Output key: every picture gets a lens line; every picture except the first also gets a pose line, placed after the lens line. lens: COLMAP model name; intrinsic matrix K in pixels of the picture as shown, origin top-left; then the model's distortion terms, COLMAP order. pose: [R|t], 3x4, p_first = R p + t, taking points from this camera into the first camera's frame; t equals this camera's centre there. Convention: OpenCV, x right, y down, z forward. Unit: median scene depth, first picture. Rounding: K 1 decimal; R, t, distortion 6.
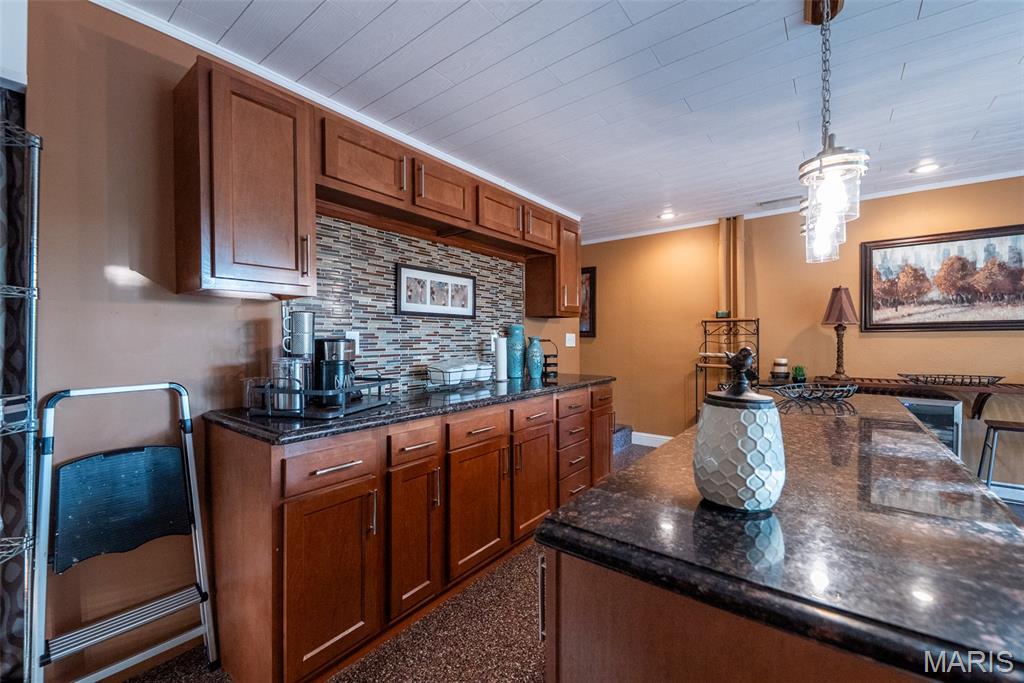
lens RADIAL K [[419.0, 0, 511.4], [0, 419.0, 337.7], [0, 0, 1]] dist [-0.015083, -0.002684]
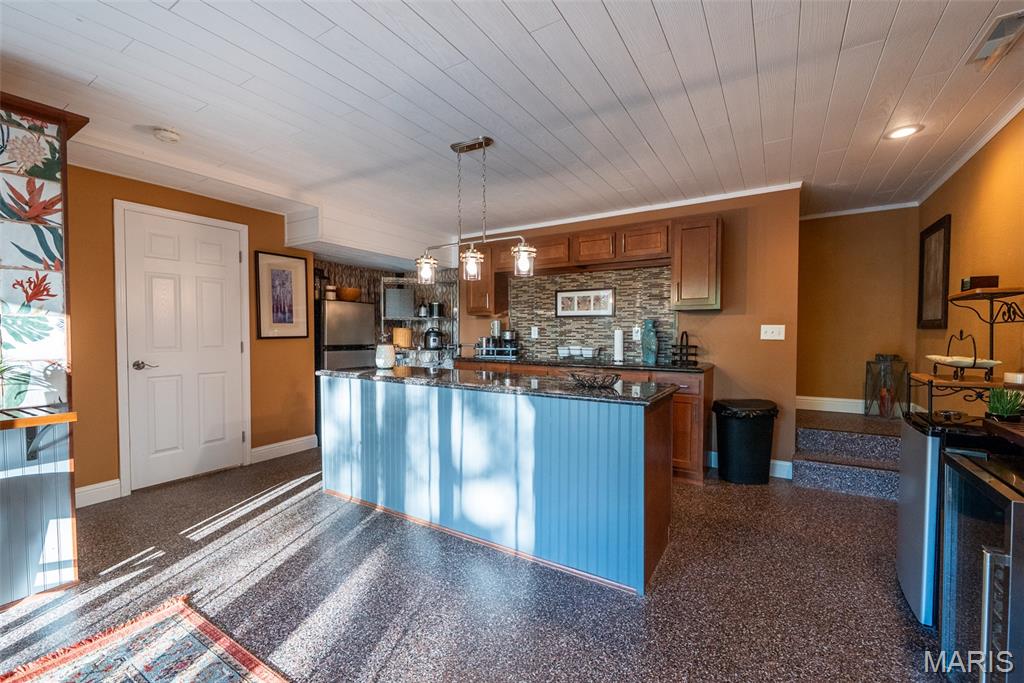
lens RADIAL K [[419.0, 0, 513.2], [0, 419.0, 343.4], [0, 0, 1]] dist [-0.015083, -0.002684]
pose [[0.100372, 0.023635, -0.994669, 1.481063], [-0.002711, 0.999721, 0.023481, 0.015128], [0.994946, 0.000340, 0.100408, 0.568349]]
